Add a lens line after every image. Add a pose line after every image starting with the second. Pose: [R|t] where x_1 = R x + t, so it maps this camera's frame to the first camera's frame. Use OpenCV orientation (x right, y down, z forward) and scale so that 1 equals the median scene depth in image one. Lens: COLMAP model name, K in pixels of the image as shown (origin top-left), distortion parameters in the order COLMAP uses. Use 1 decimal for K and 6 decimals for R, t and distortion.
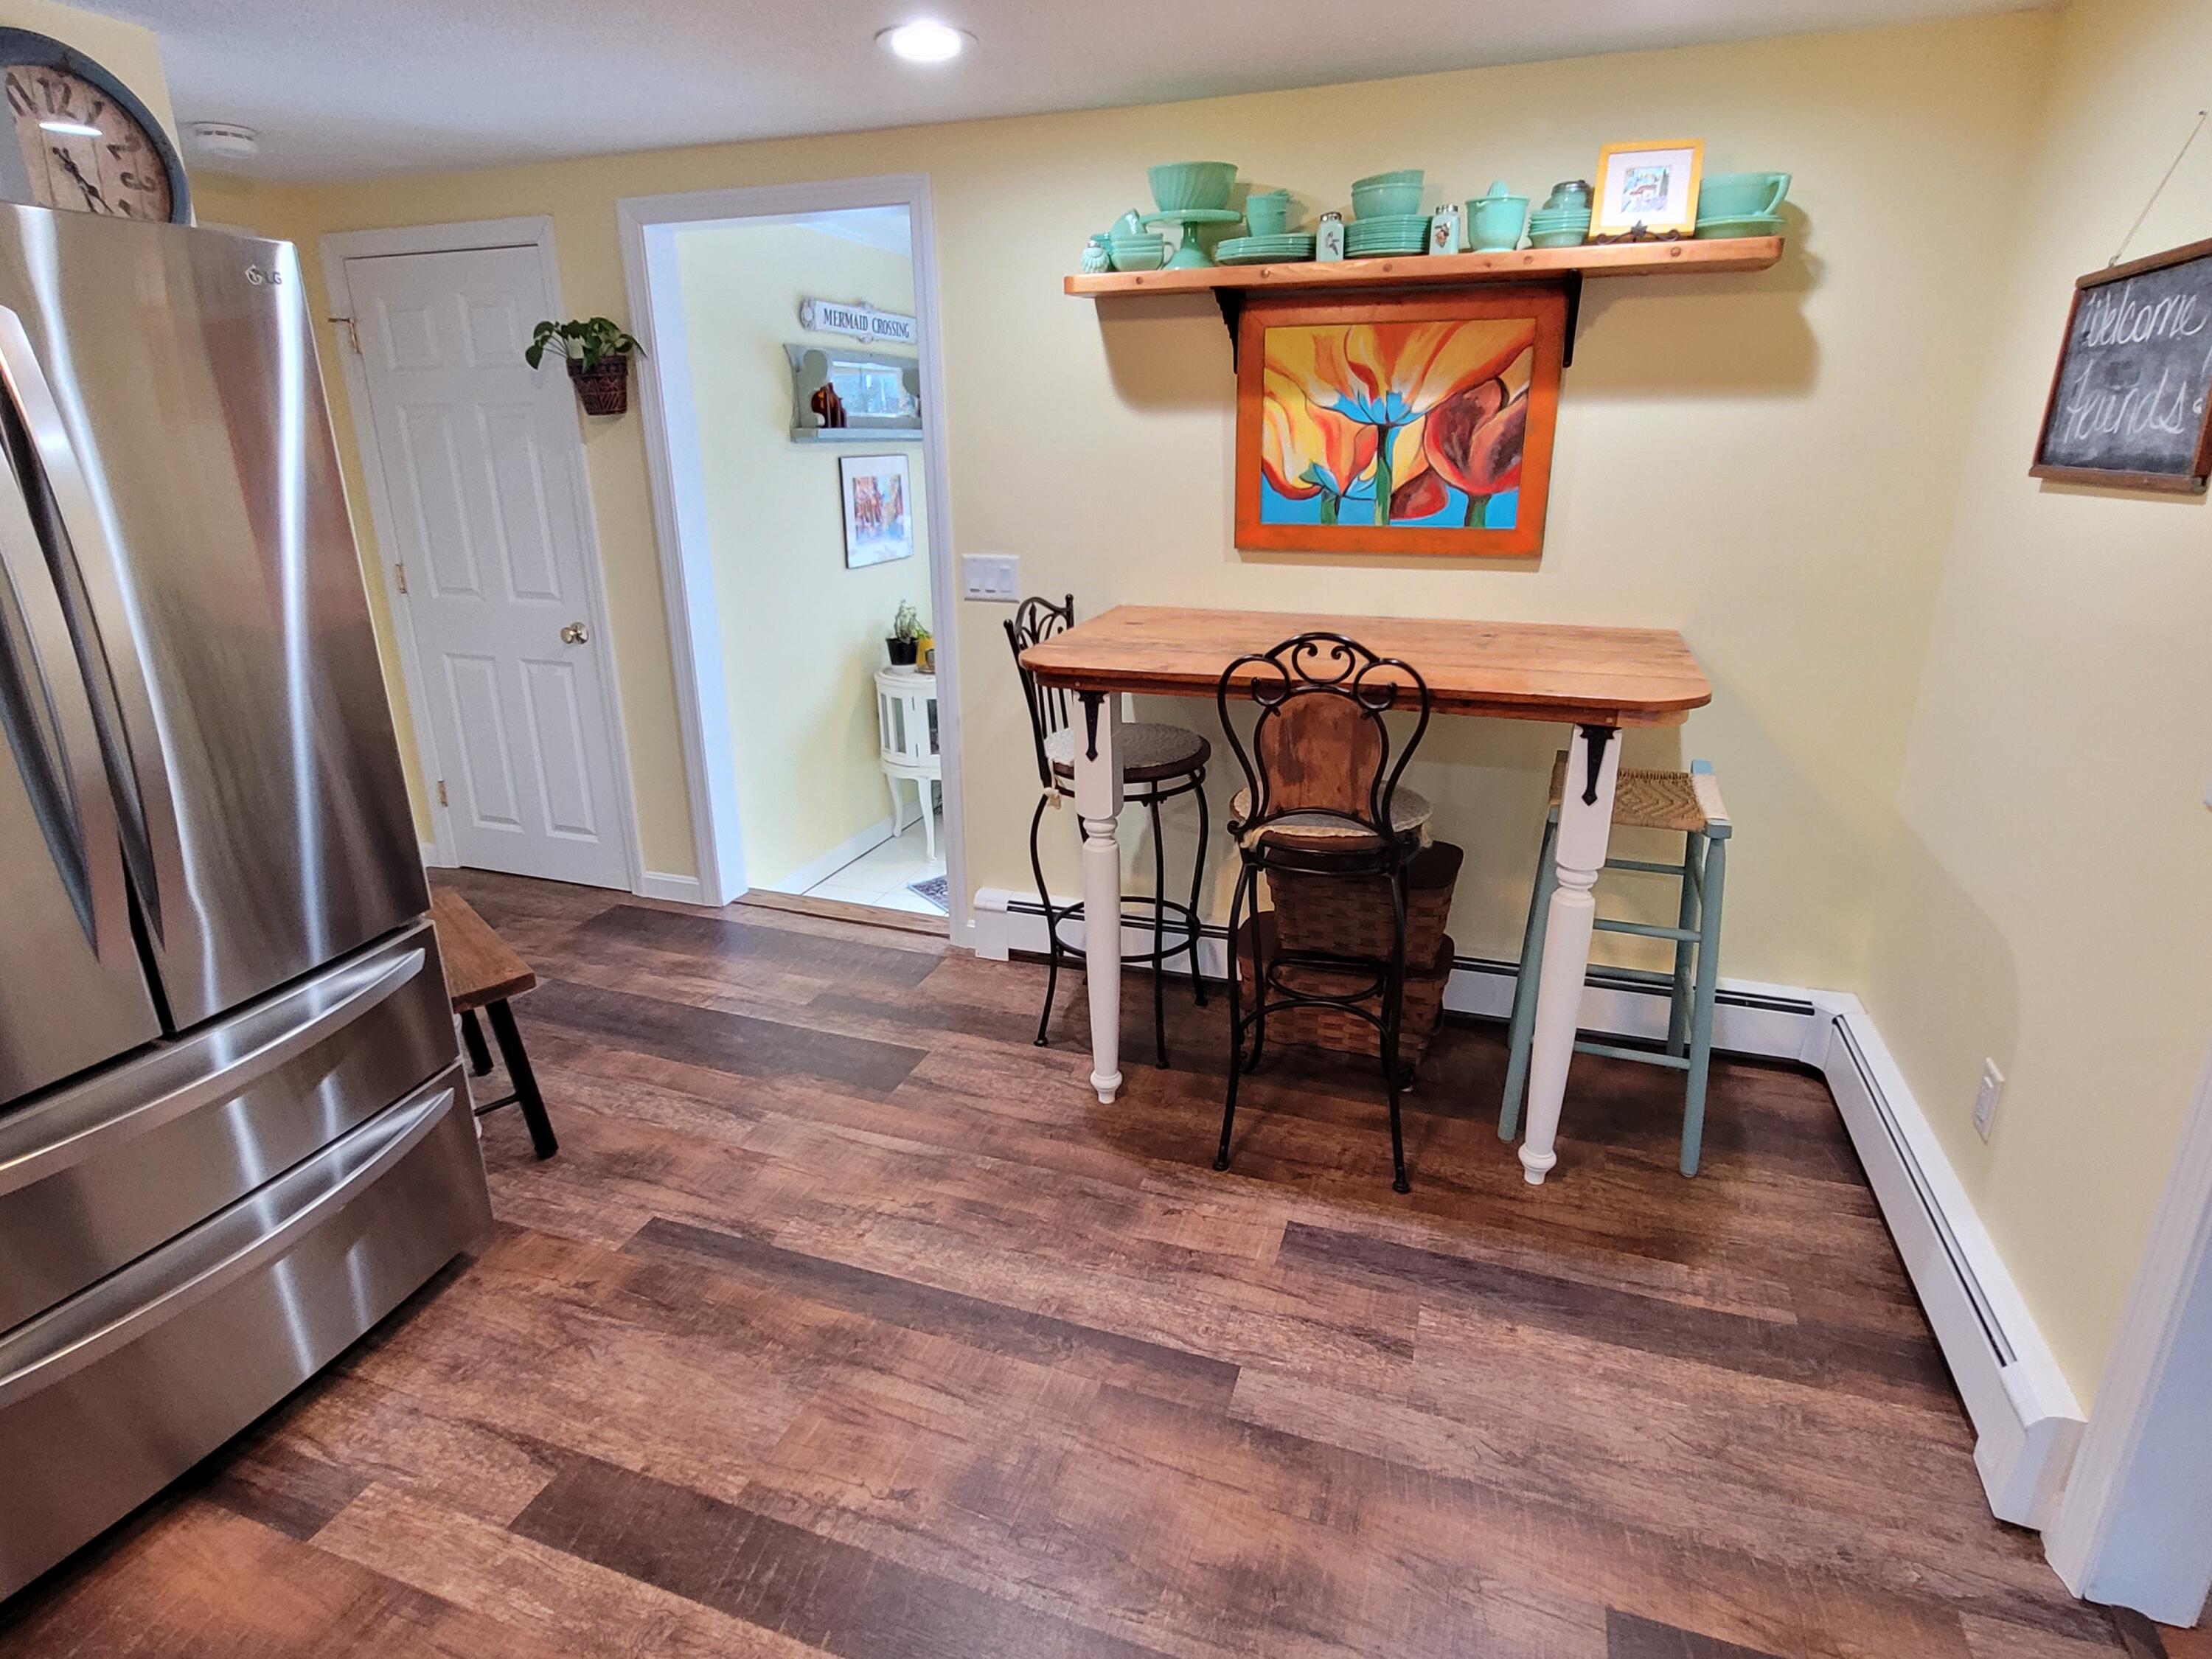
lens RADIAL K [[1162.4, 0, 1116.8], [0, 1162.4, 801.3], [0, 0, 1]] dist [0.001010, -0.001130]
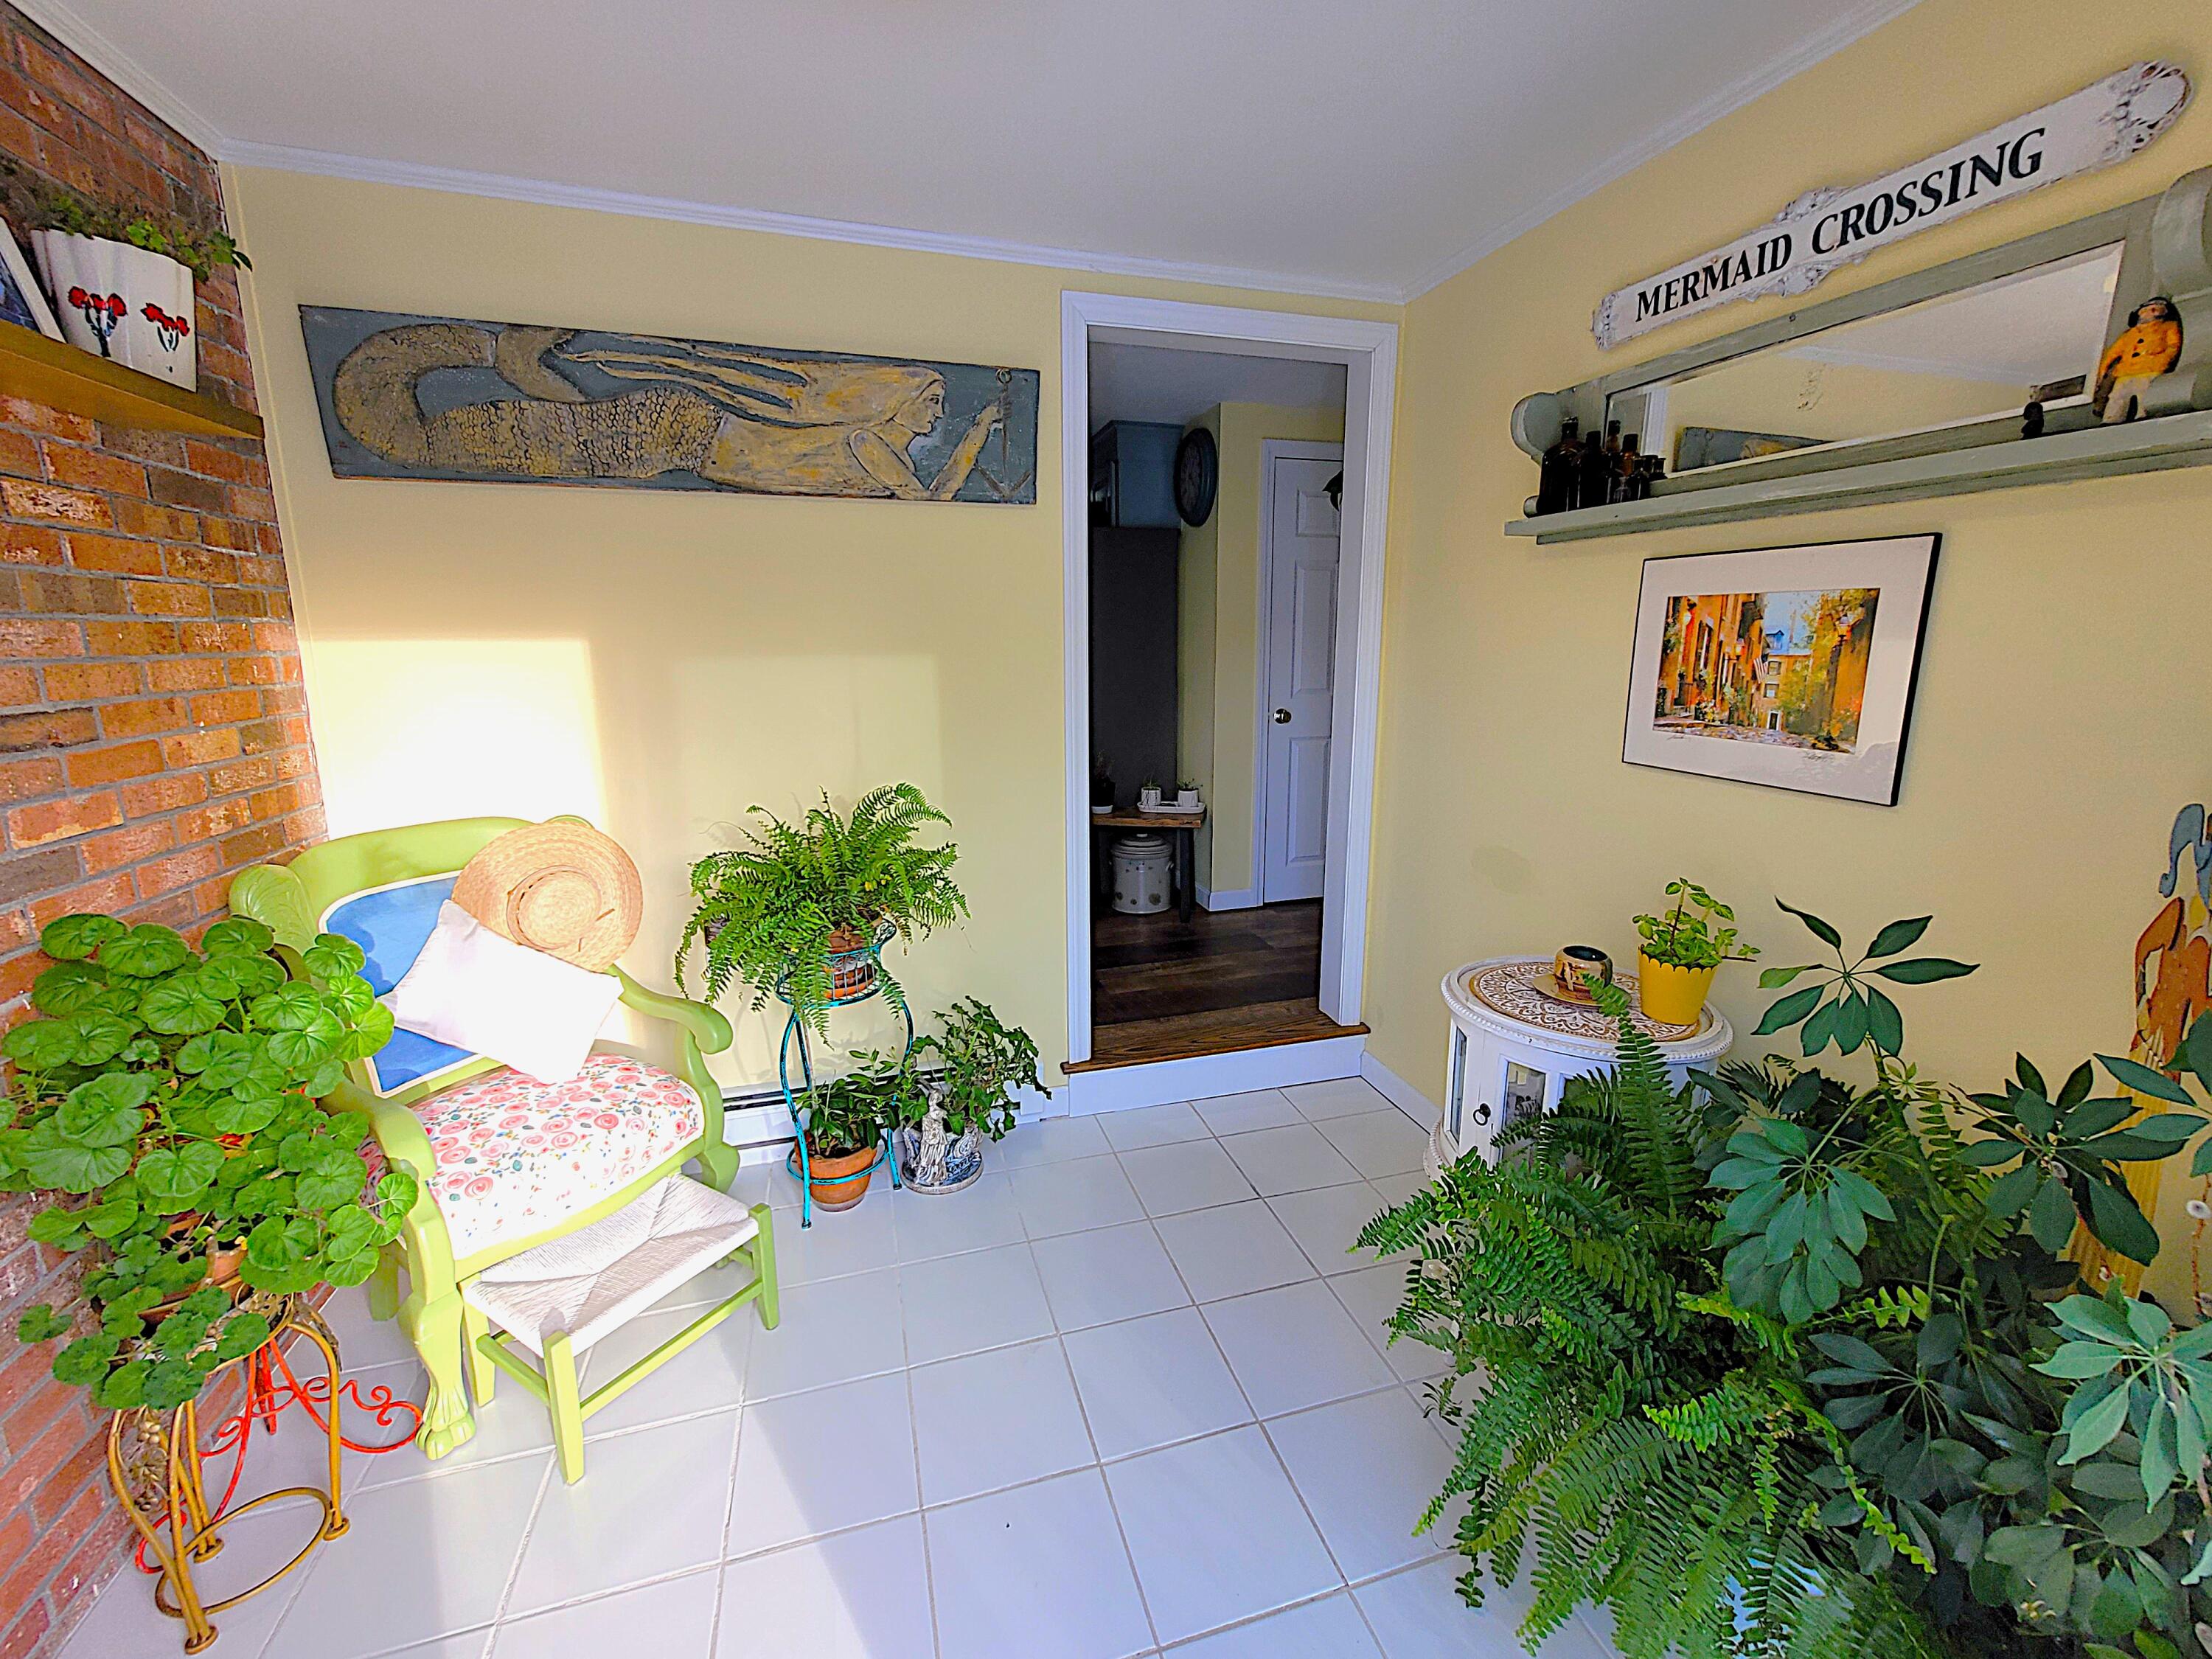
lens RADIAL K [[913.8, 0, 1116.2], [0, 913.8, 806.9], [0, 0, 1]] dist [-0.001353, 0.000245]
pose [[-0.813099, 0.114331, -0.570787, 0.447045], [-0.171934, 0.889613, 0.423117, -0.684389], [0.556155, 0.442174, -0.703686, 2.510304]]
